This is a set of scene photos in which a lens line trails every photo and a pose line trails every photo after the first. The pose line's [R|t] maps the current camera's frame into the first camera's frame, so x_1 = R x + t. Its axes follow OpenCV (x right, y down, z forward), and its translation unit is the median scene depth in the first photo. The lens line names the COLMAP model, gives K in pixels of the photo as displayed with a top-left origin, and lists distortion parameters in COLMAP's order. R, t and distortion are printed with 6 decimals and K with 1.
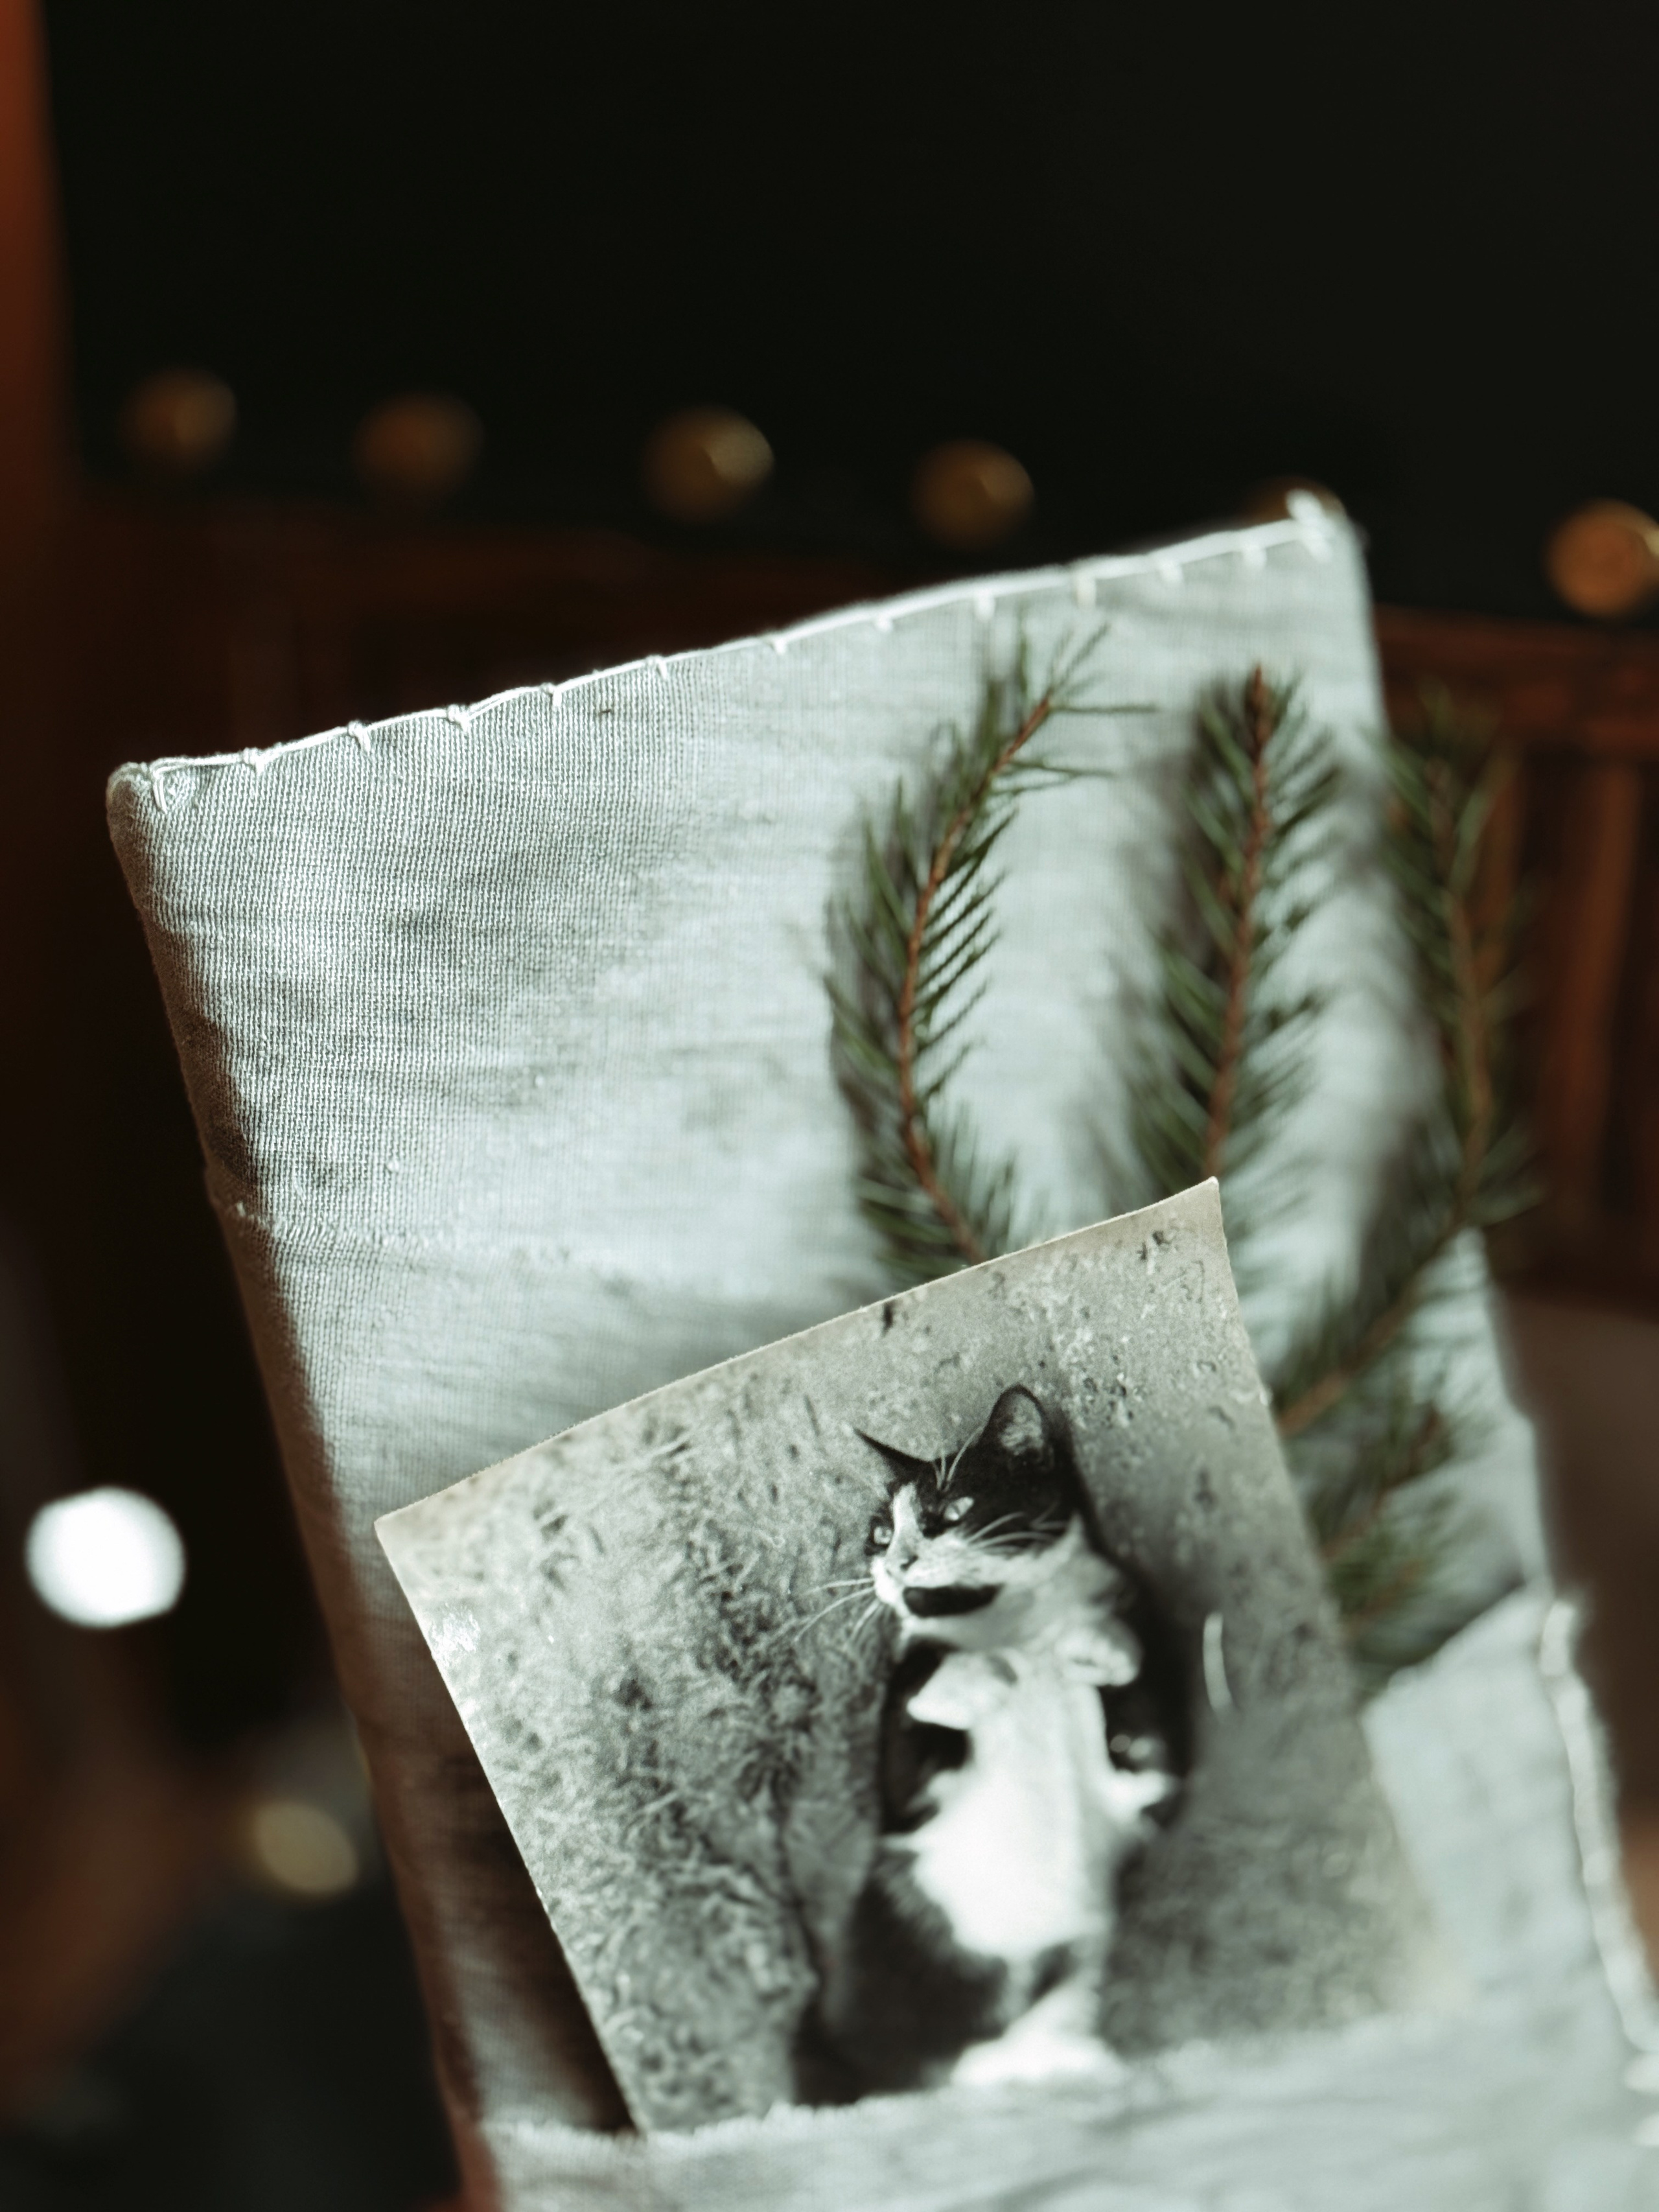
lens RADIAL K [[3211.3, 0, 829.5], [0, 3211.3, 1106.0], [0, 0, 1]] dist [0.181827, -0.359573]
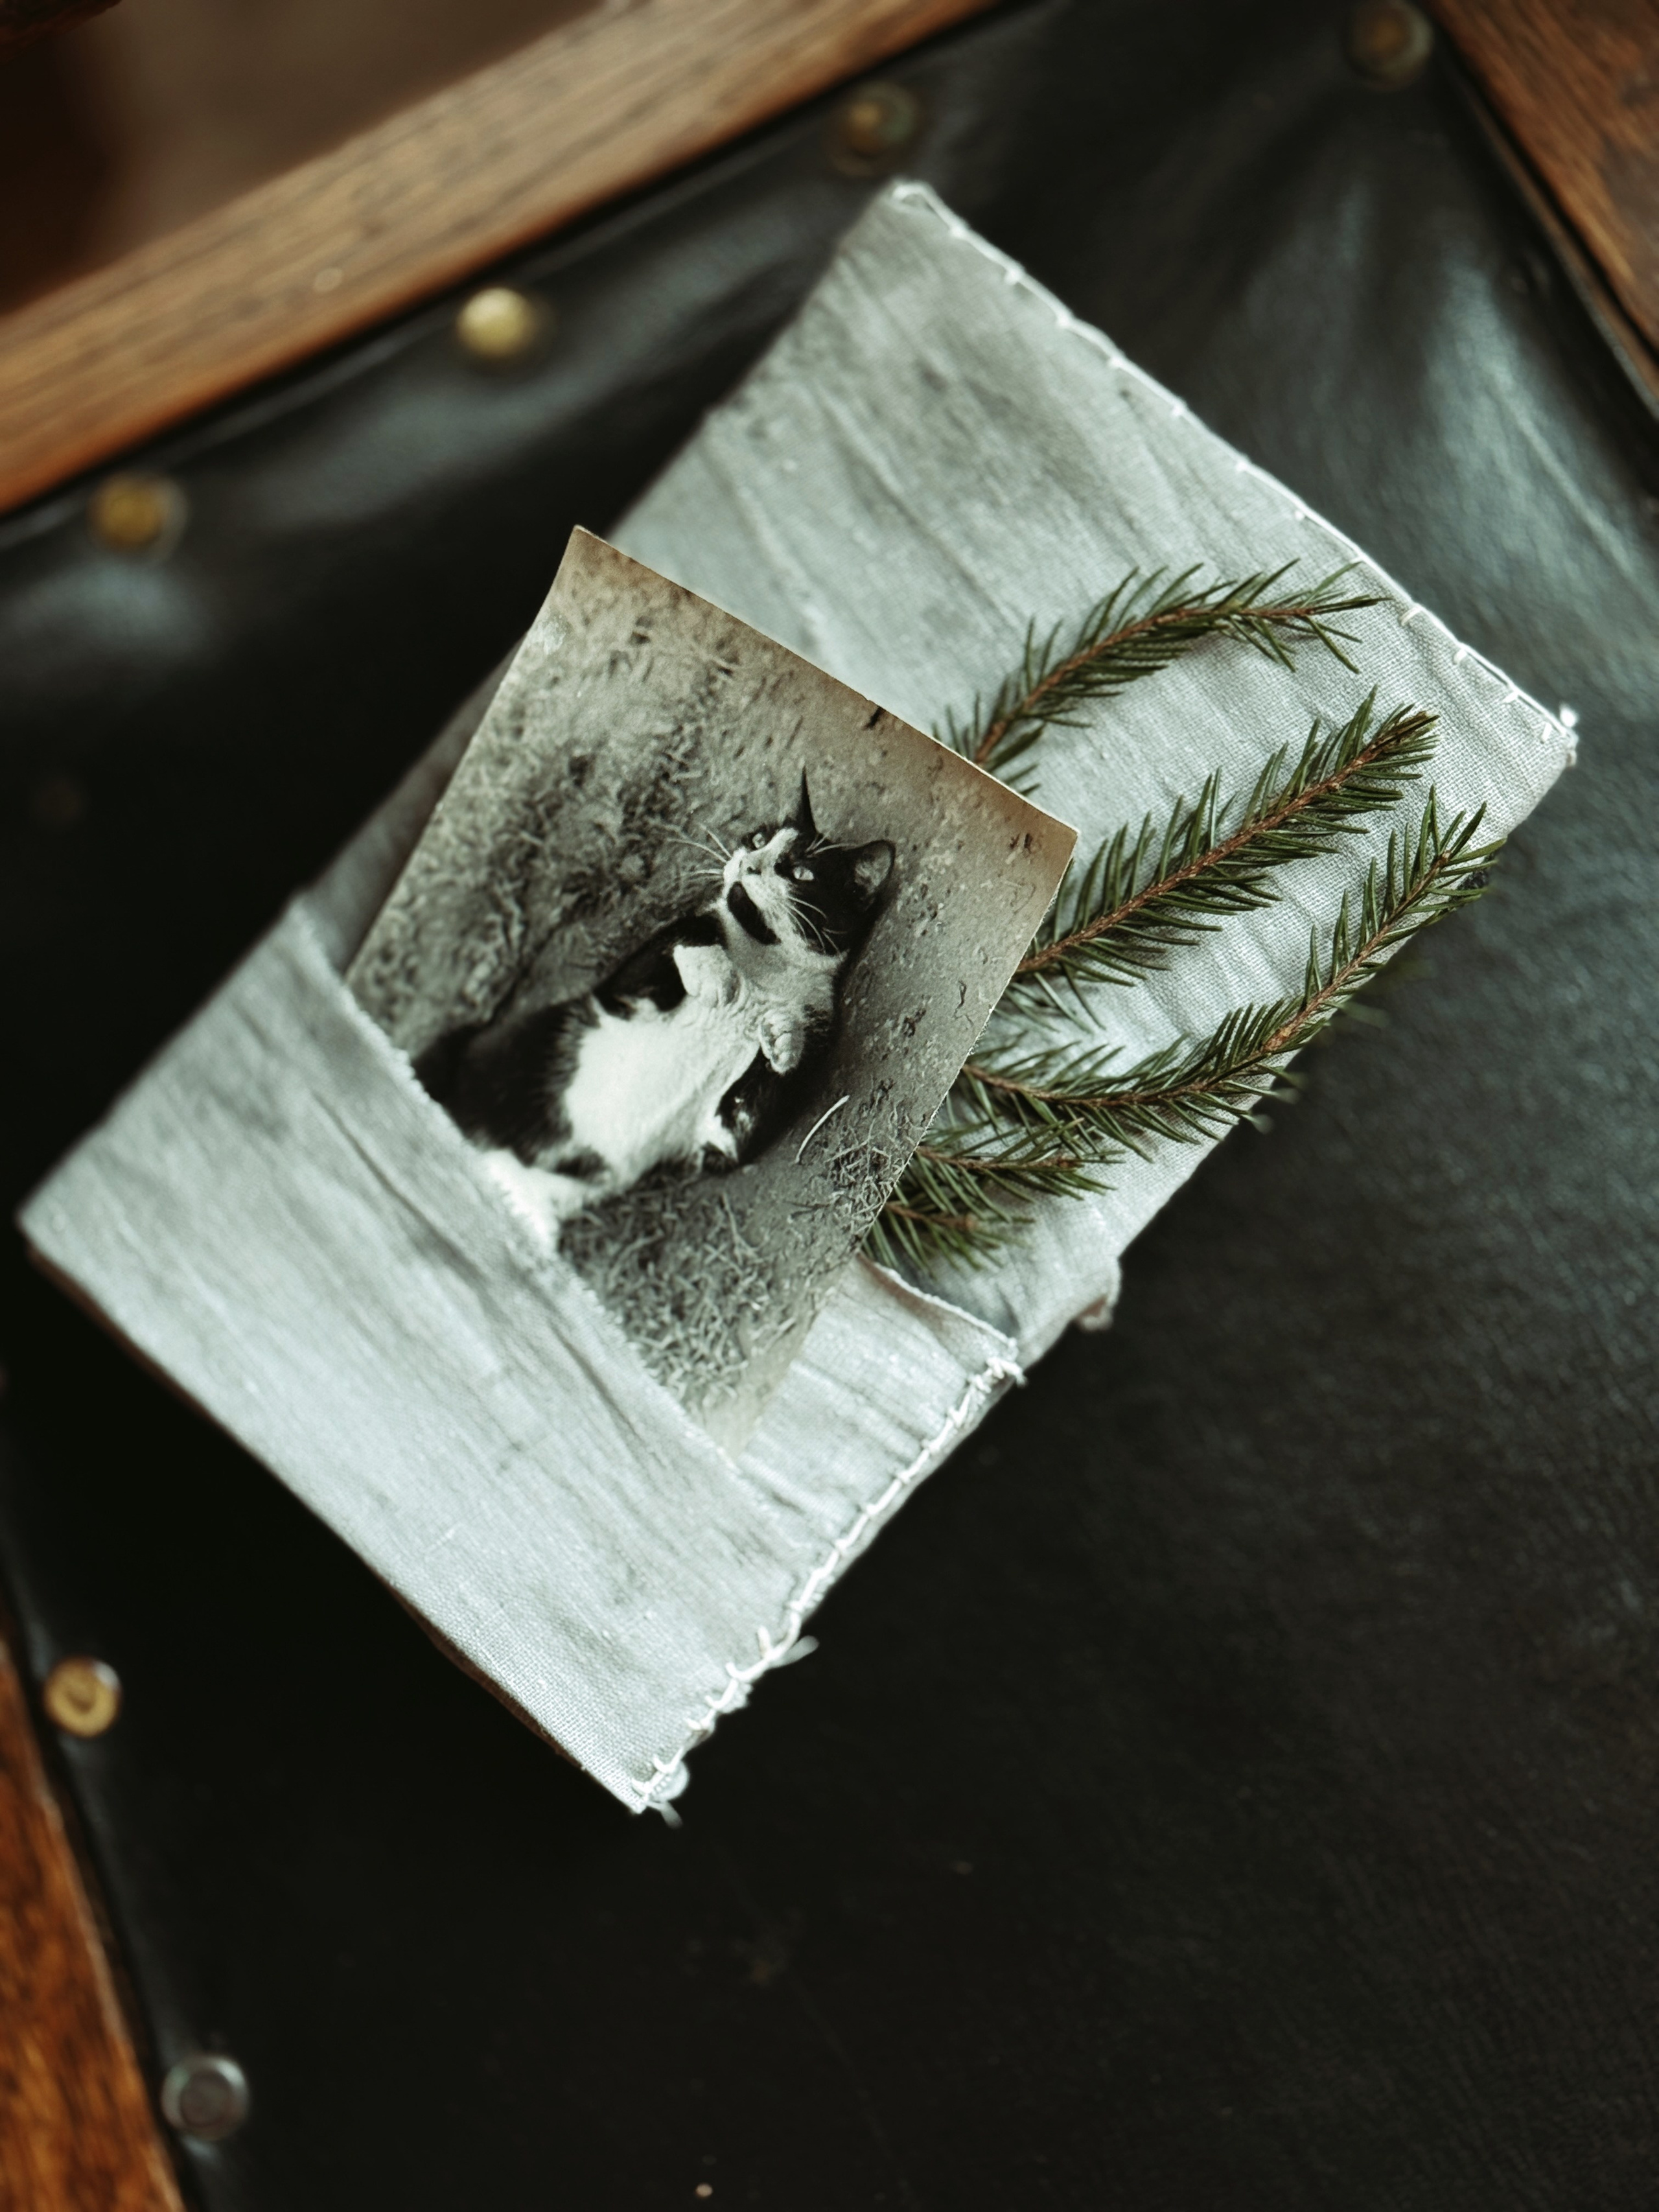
lens RADIAL K [[3211.3, 0, 829.5], [0, 3211.3, 1106.0], [0, 0, 1]] dist [0.181827, -0.359573]
pose [[0.535782, 0.762595, -0.362472, 0.646700], [-0.824030, 0.565878, -0.027490, 0.214255], [0.184152, 0.313417, 0.931589, -0.298246]]
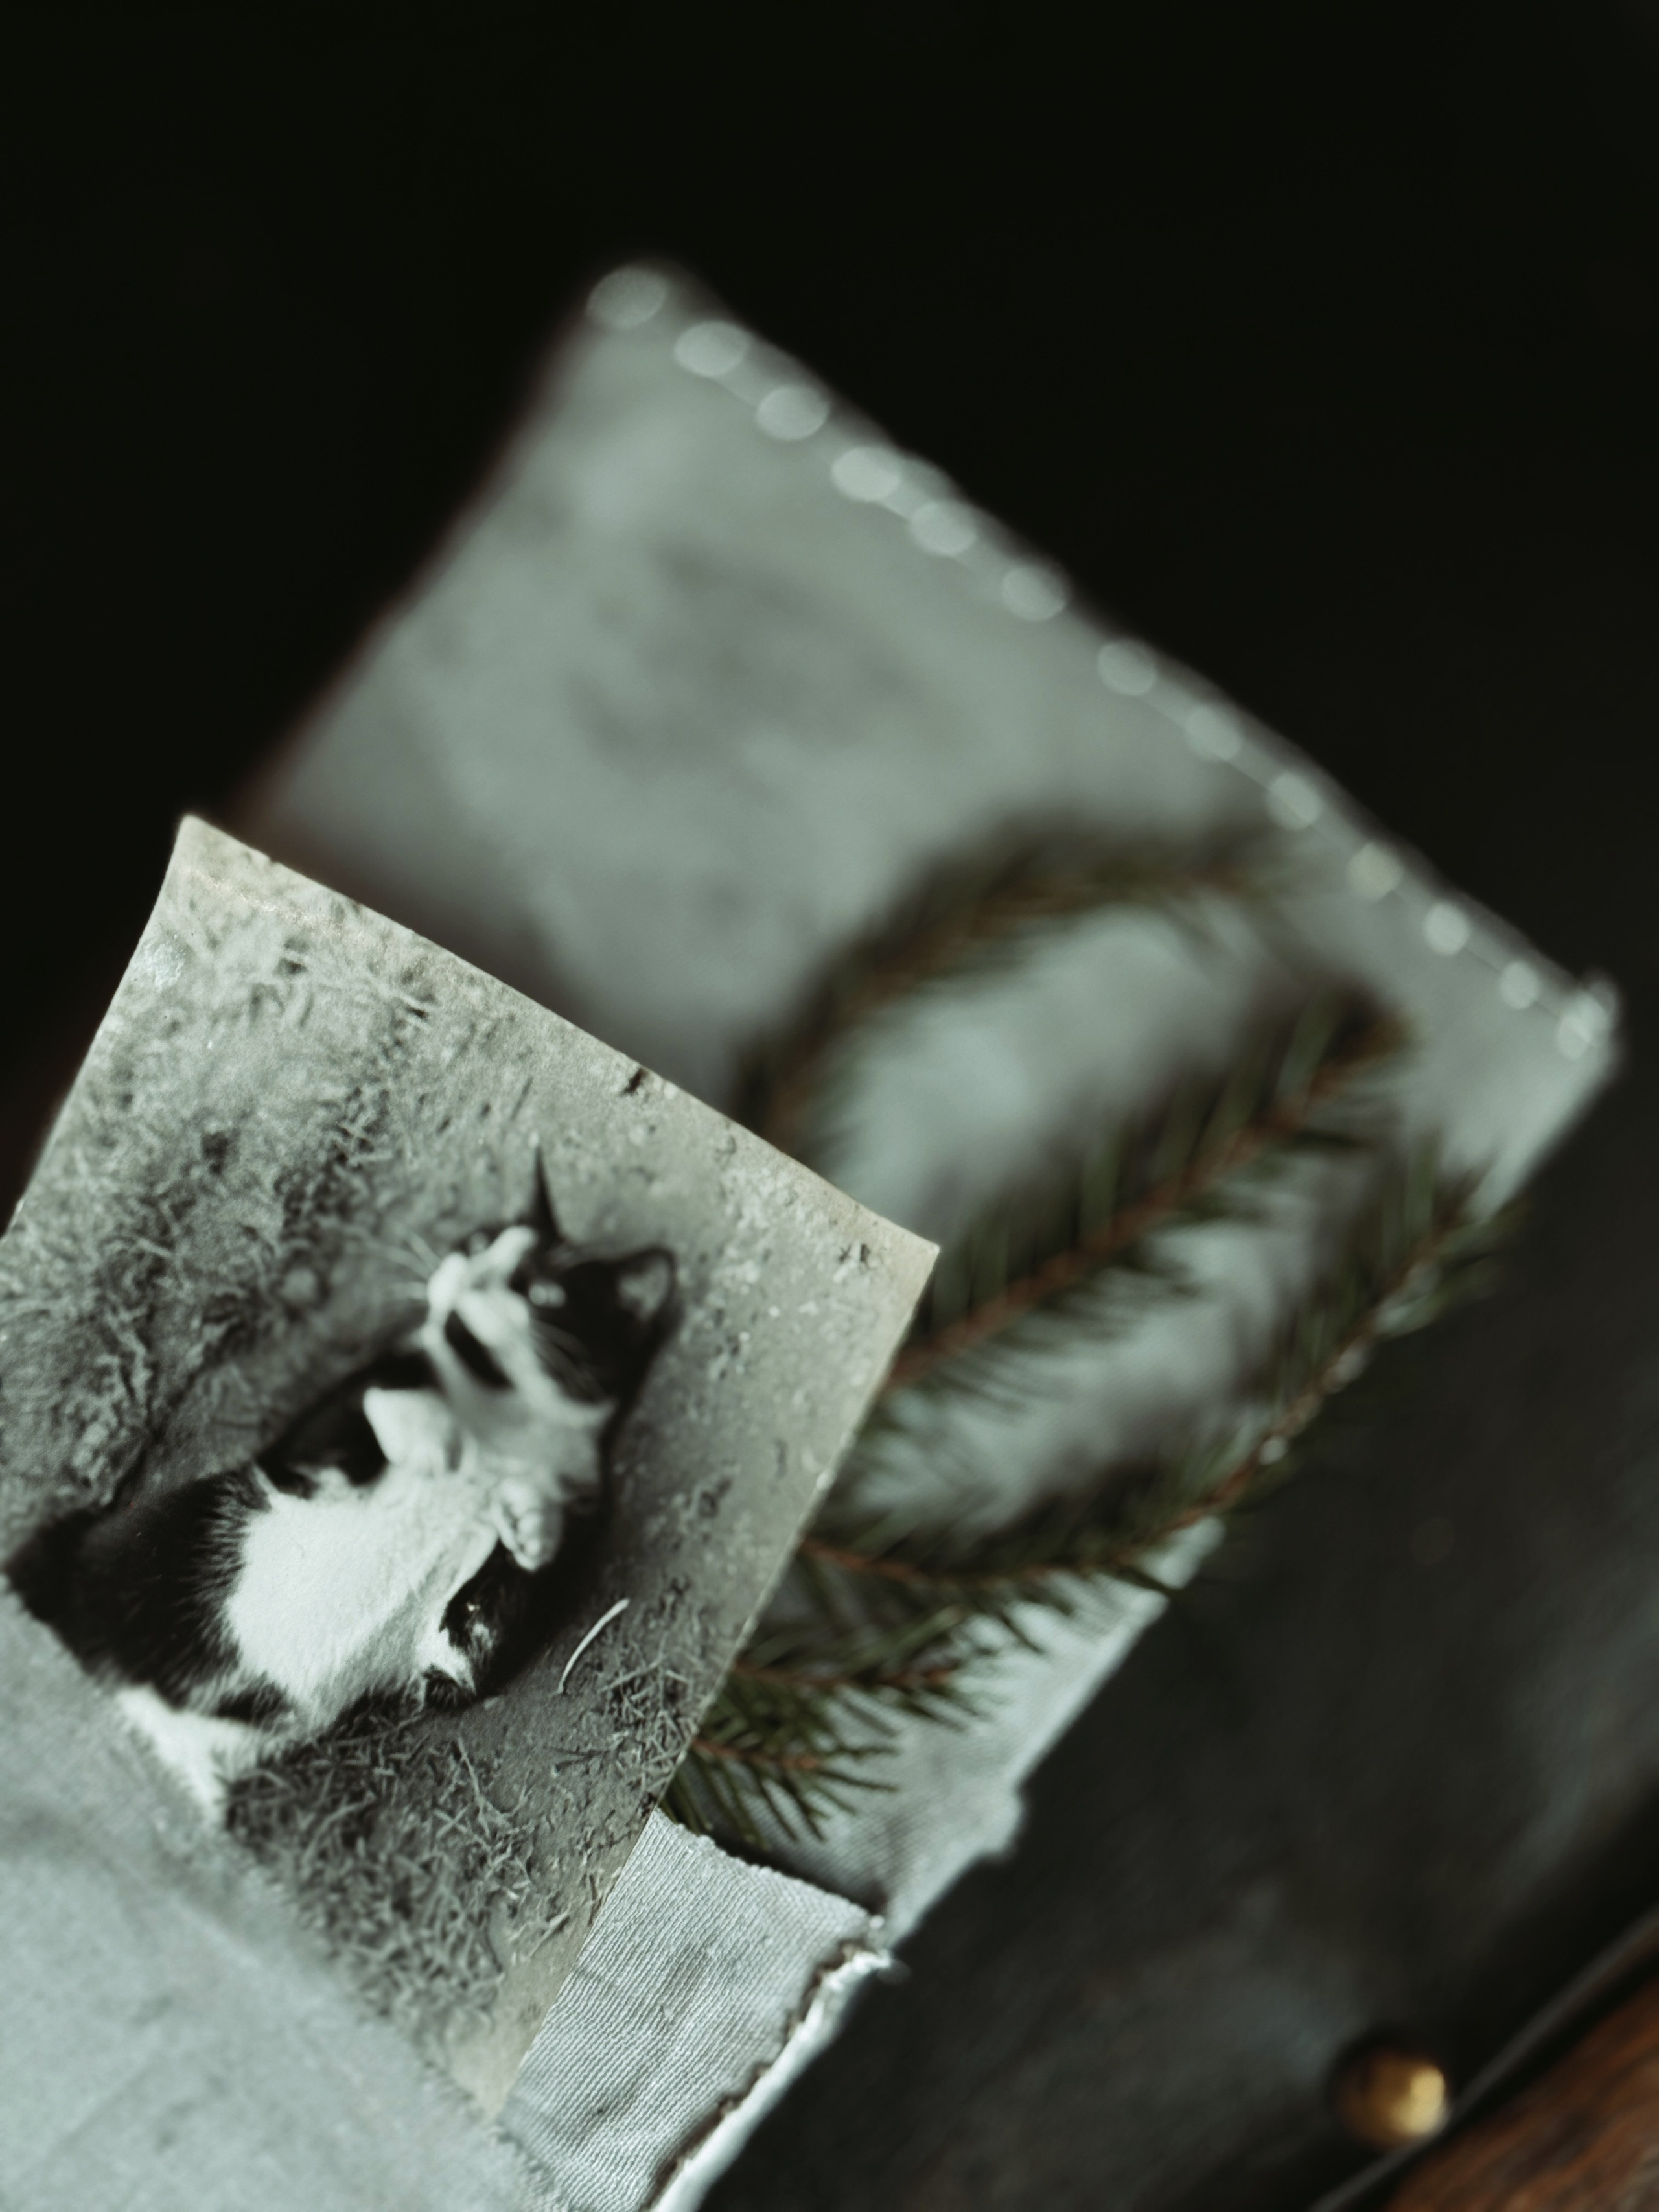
lens RADIAL K [[3211.3, 0, 829.5], [0, 3211.3, 1106.0], [0, 0, 1]] dist [0.181827, -0.359573]
pose [[0.593808, 0.749099, -0.293671, 0.345103], [-0.790643, 0.610952, -0.040271, 0.060273], [0.149252, 0.256102, 0.955058, 0.041841]]
